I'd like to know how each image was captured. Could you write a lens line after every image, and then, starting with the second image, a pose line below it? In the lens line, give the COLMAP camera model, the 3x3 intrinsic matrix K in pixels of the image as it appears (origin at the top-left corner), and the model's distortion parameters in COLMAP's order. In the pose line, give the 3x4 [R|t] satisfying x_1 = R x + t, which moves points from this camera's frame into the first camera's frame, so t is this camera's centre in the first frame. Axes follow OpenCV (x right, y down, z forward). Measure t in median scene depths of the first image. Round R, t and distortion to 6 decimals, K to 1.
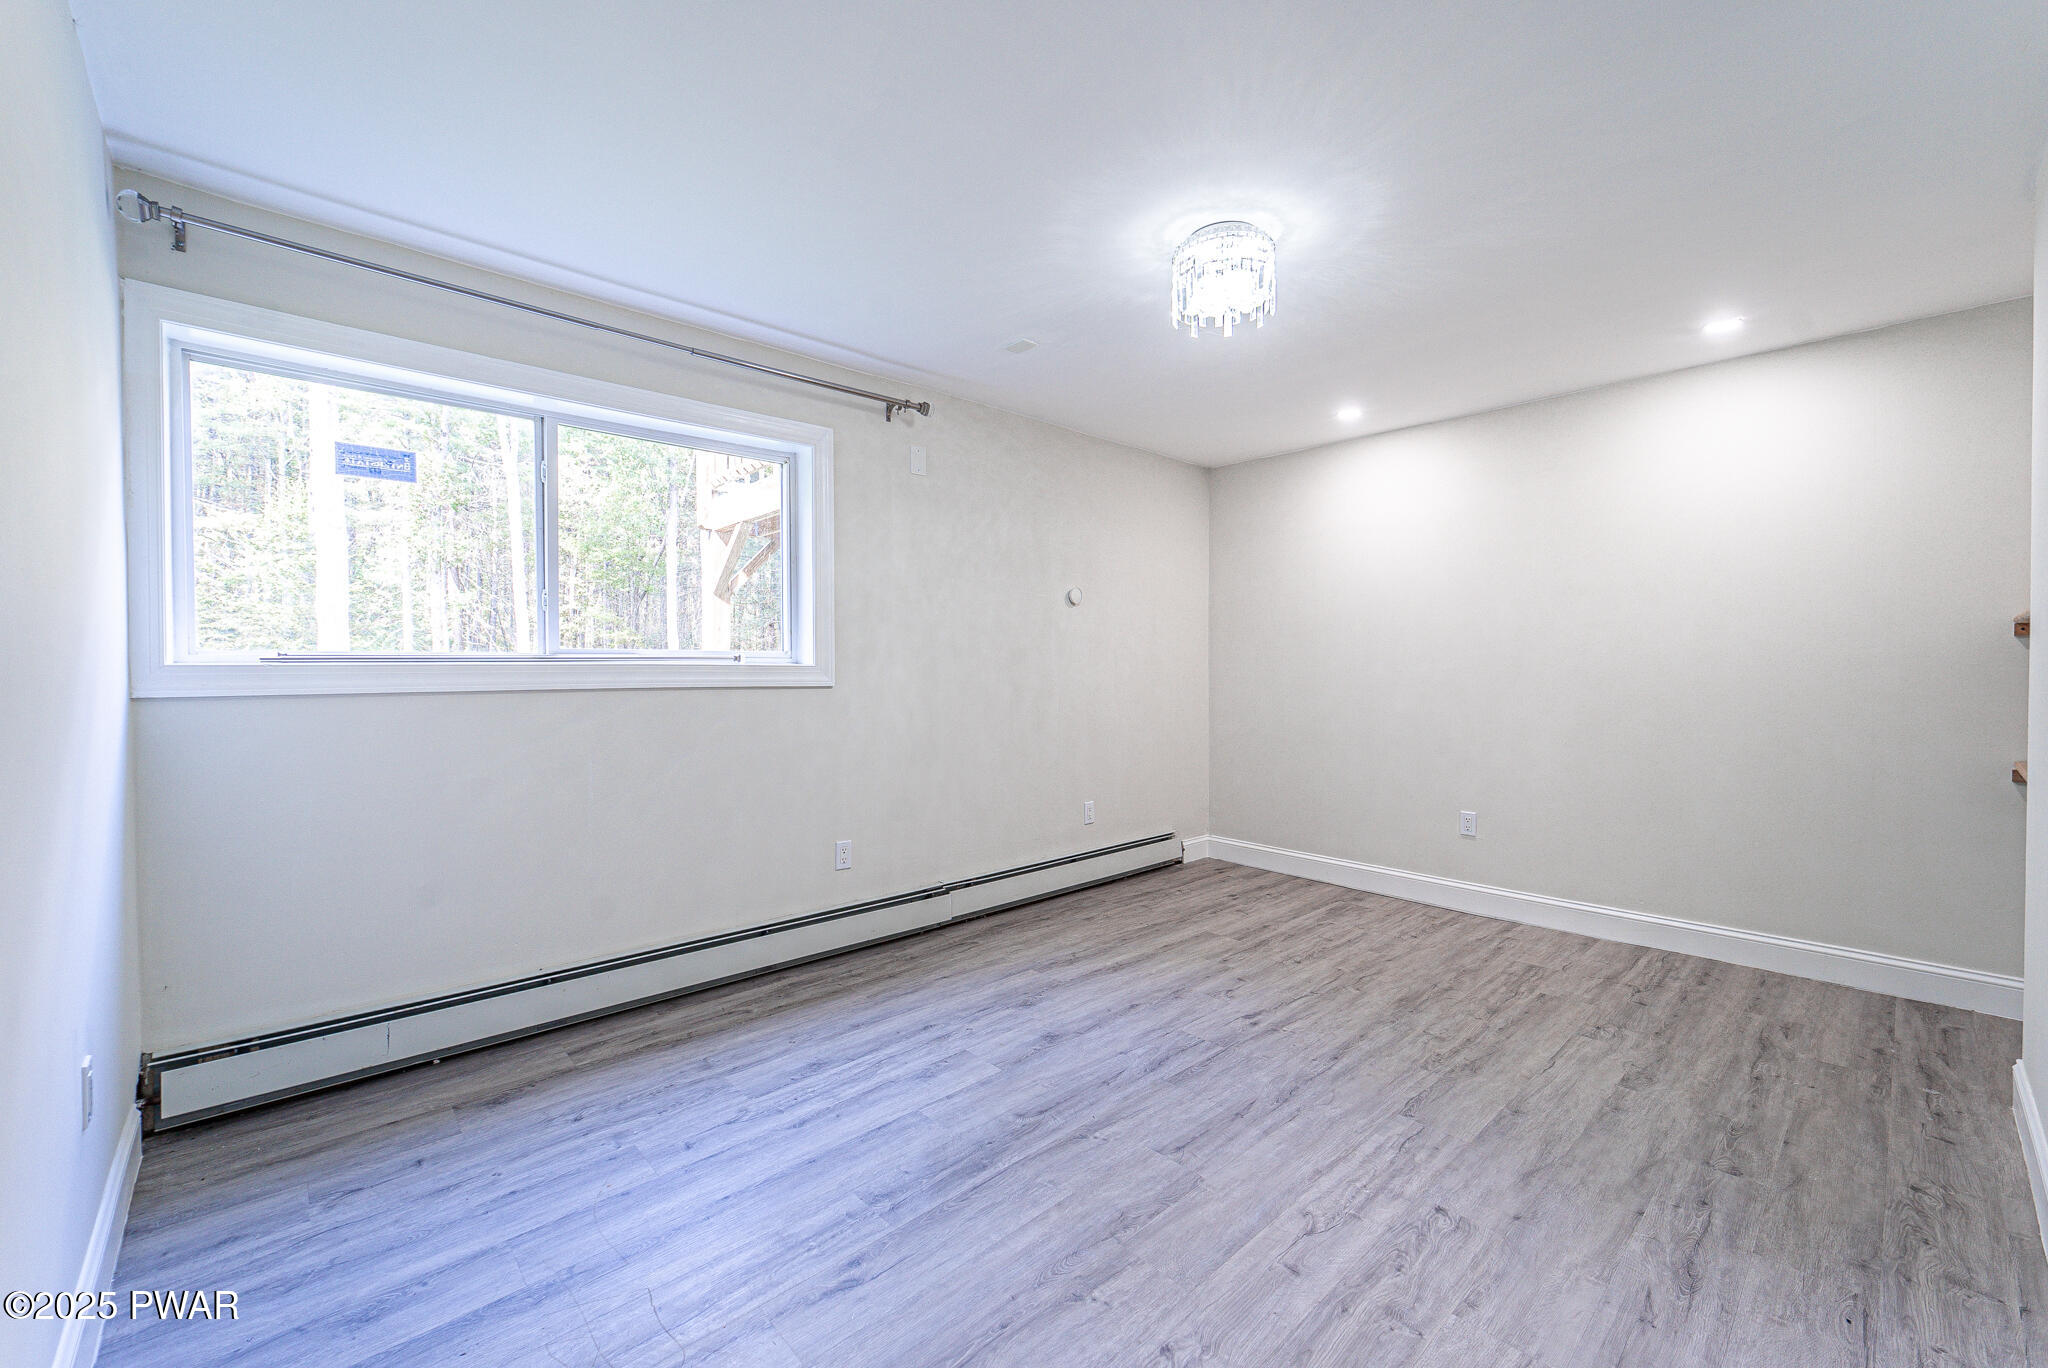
lens RADIAL K [[816.5, 0, 1027.8], [0, 816.5, 675.7], [0, 0, 1]] dist [-0.004683, -0.000719]
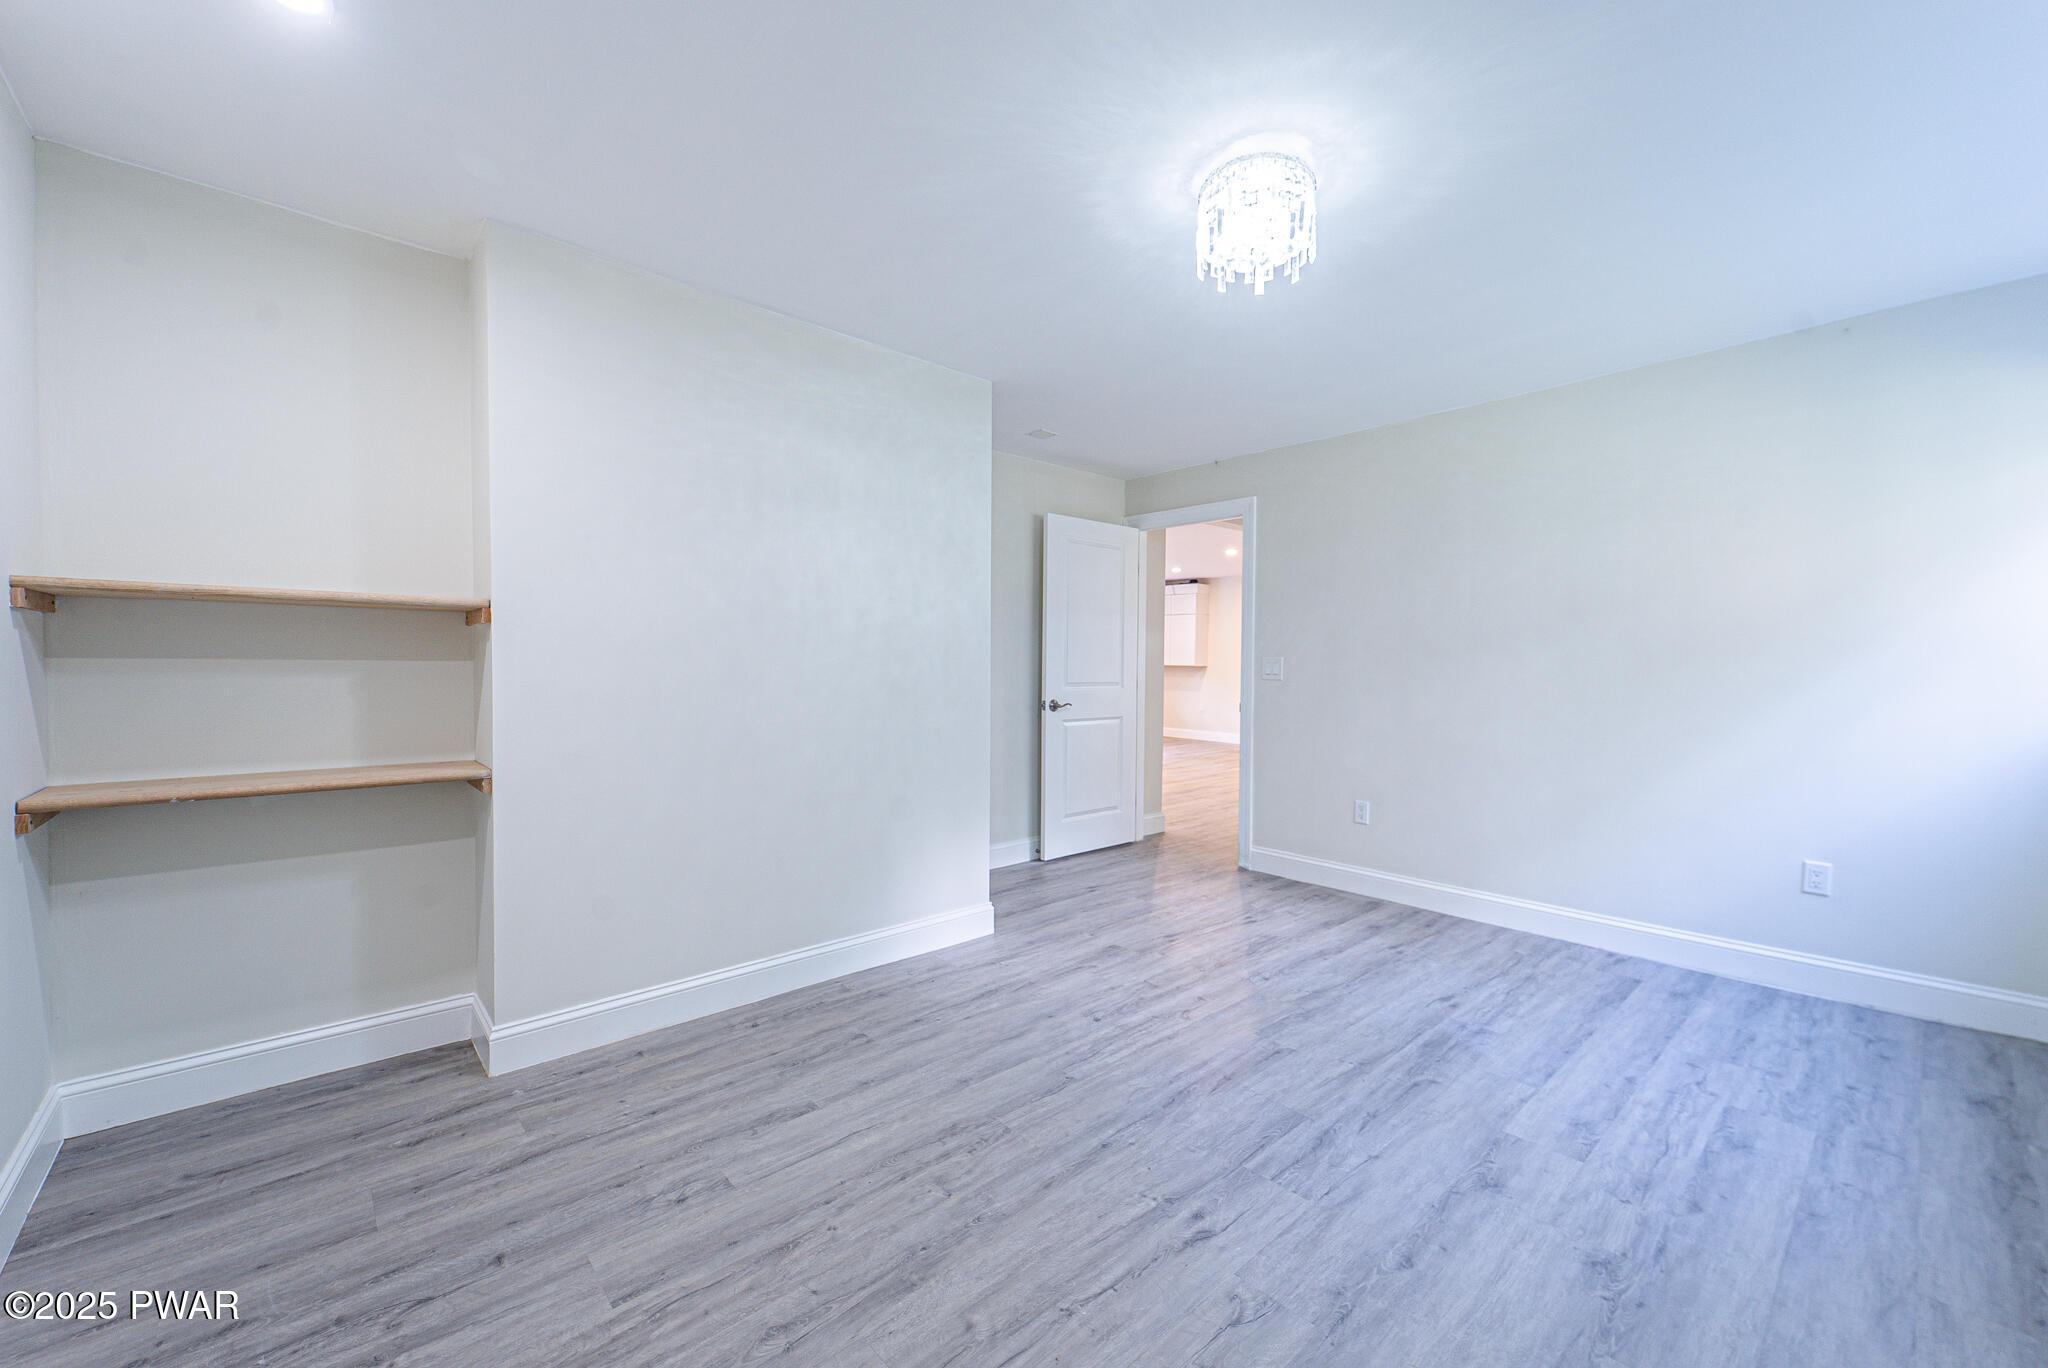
lens RADIAL K [[816.5, 0, 1031.2], [0, 816.5, 670.3], [0, 0, 1]] dist [-0.004683, -0.000719]
pose [[-0.999990, -0.000450, 0.004476, 0.473839], [-0.000369, 0.999833, 0.018265, -0.015638], [-0.004483, 0.018263, -0.999823, 1.906087]]
